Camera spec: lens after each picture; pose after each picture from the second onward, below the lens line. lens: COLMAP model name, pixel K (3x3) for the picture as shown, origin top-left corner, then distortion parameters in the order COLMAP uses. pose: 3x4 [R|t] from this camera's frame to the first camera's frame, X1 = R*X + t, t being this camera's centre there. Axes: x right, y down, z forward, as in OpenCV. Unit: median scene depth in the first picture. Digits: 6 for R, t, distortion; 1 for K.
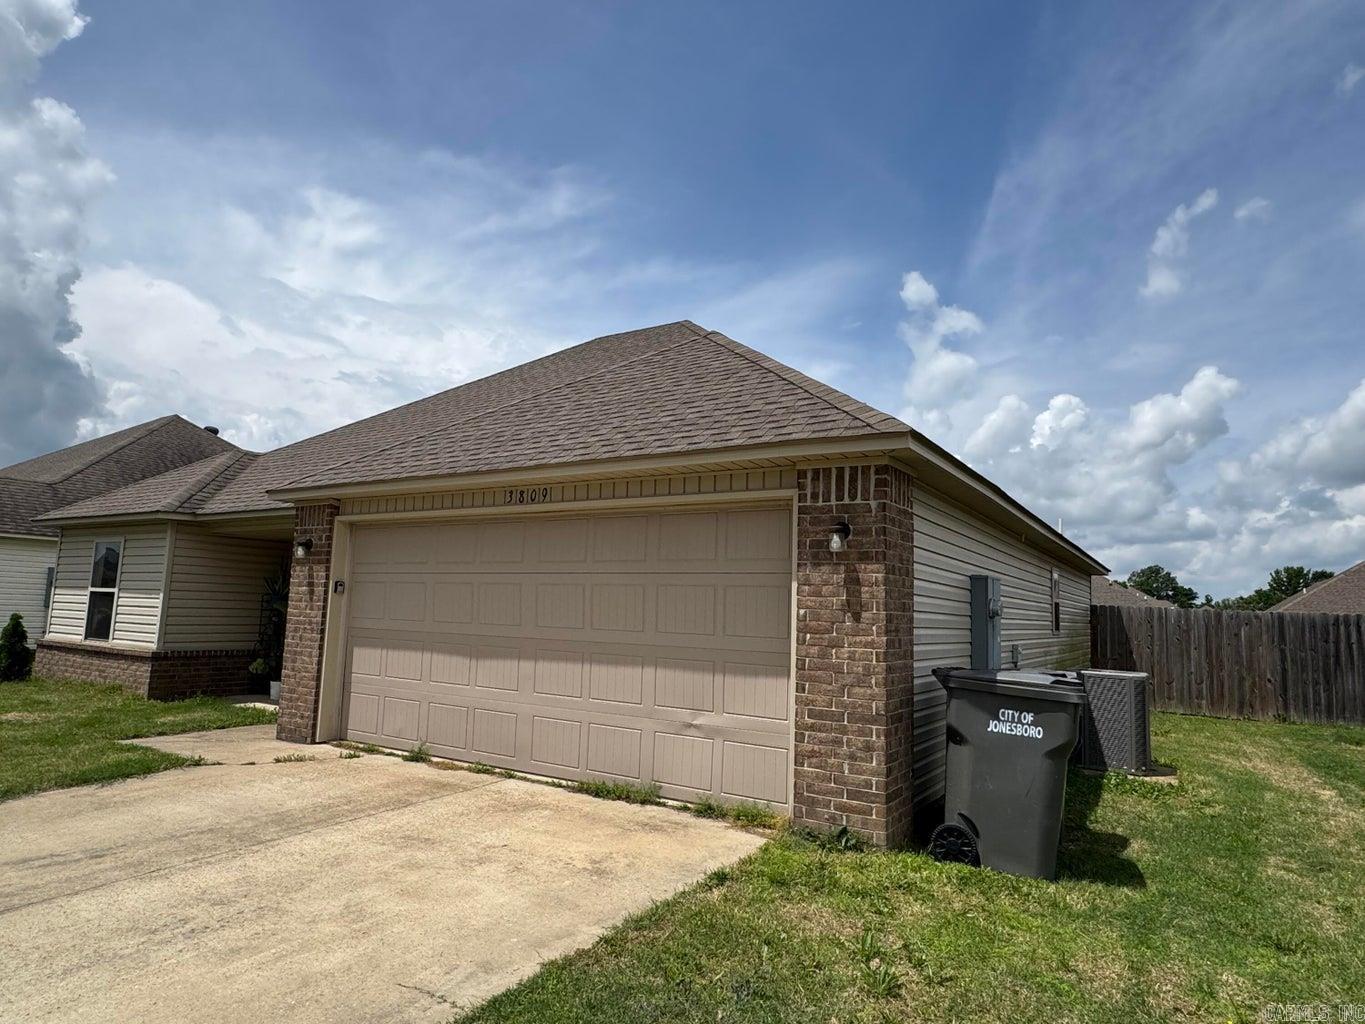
lens RADIAL K [[819.7, 0, 682.3], [0, 819.7, 519.5], [0, 0, 1]] dist [-0.005651, 0.003429]
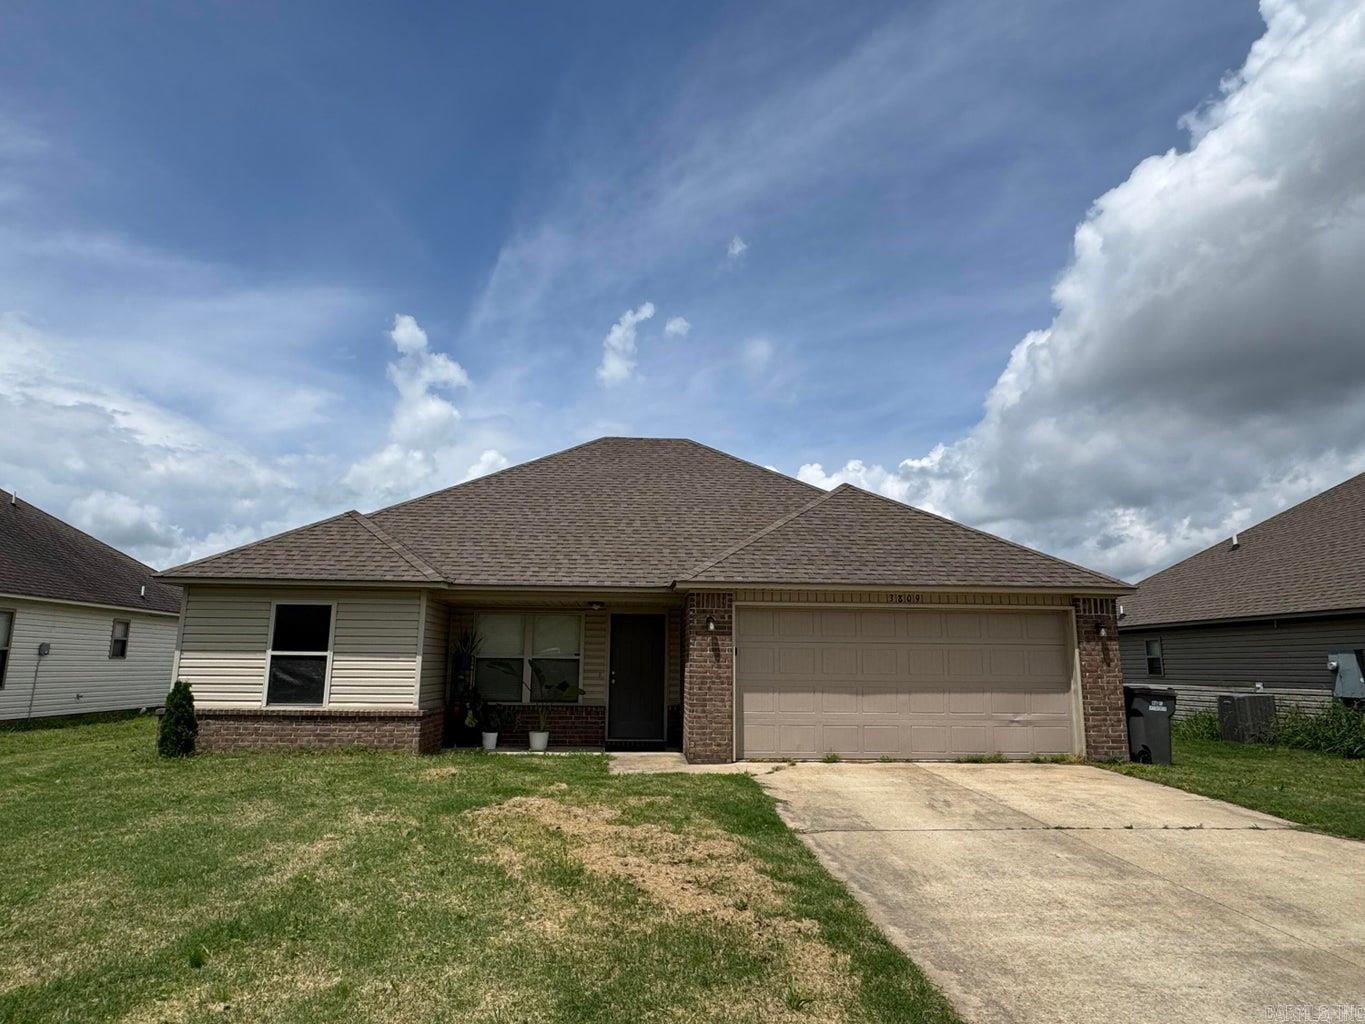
lens RADIAL K [[819.7, 0, 676.6], [0, 819.7, 509.7], [0, 0, 1]] dist [-0.005651, 0.003429]
pose [[0.811456, 0.086483, 0.577979, -1.354037], [-0.049621, 0.995614, -0.079309, -0.046314], [-0.582303, 0.035676, 0.812189, -0.118318]]
